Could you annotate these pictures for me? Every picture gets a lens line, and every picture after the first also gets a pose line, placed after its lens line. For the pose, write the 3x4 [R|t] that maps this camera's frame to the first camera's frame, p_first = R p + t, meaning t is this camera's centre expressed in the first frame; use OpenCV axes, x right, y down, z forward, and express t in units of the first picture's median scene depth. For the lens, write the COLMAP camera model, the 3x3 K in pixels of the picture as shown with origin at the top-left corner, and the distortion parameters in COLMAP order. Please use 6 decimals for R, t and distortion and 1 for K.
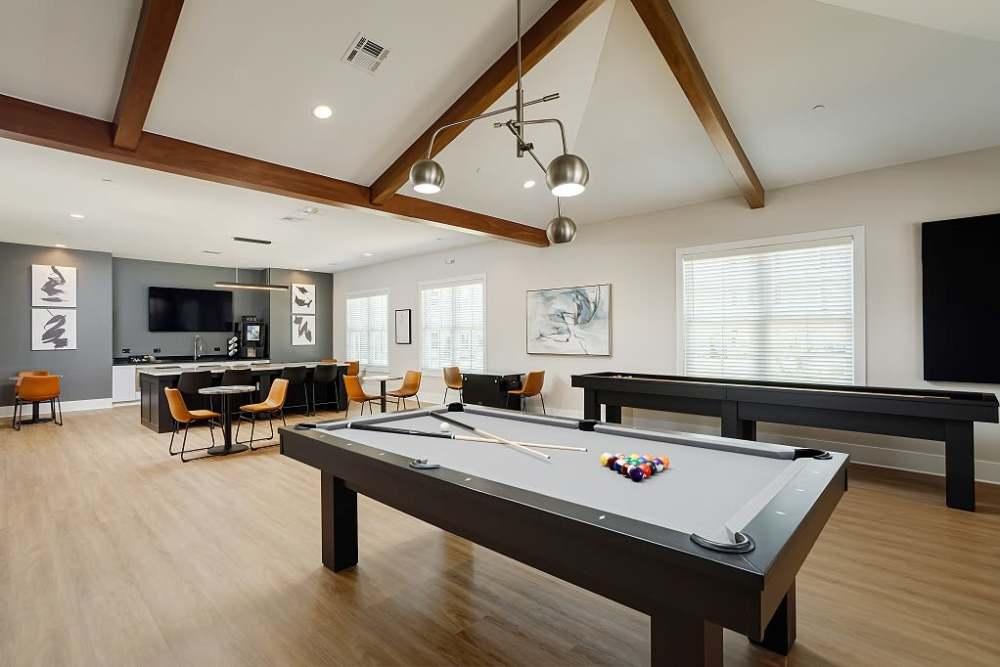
lens RADIAL K [[469.3, 0, 498.7], [0, 469.3, 335.2], [0, 0, 1]] dist [-0.019098, 0.001485]
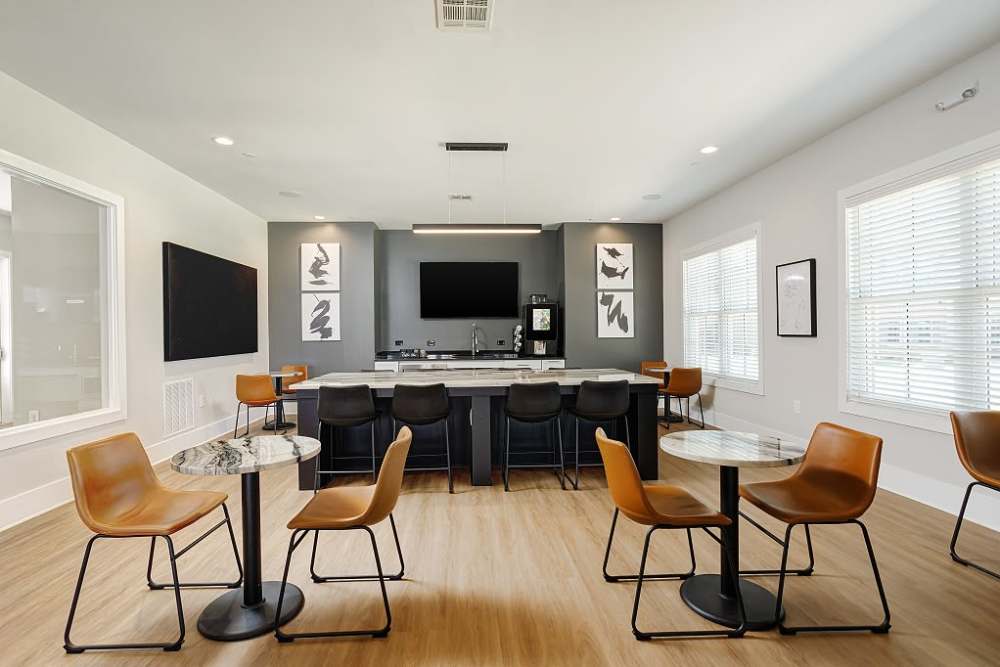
lens RADIAL K [[469.3, 0, 491.3], [0, 469.3, 332.3], [0, 0, 1]] dist [-0.019098, 0.001485]
pose [[0.720440, 0.001272, -0.693517, -0.103701], [0.006471, 0.999942, 0.008556, 0.008259], [0.693488, -0.010652, 0.720390, 0.473924]]
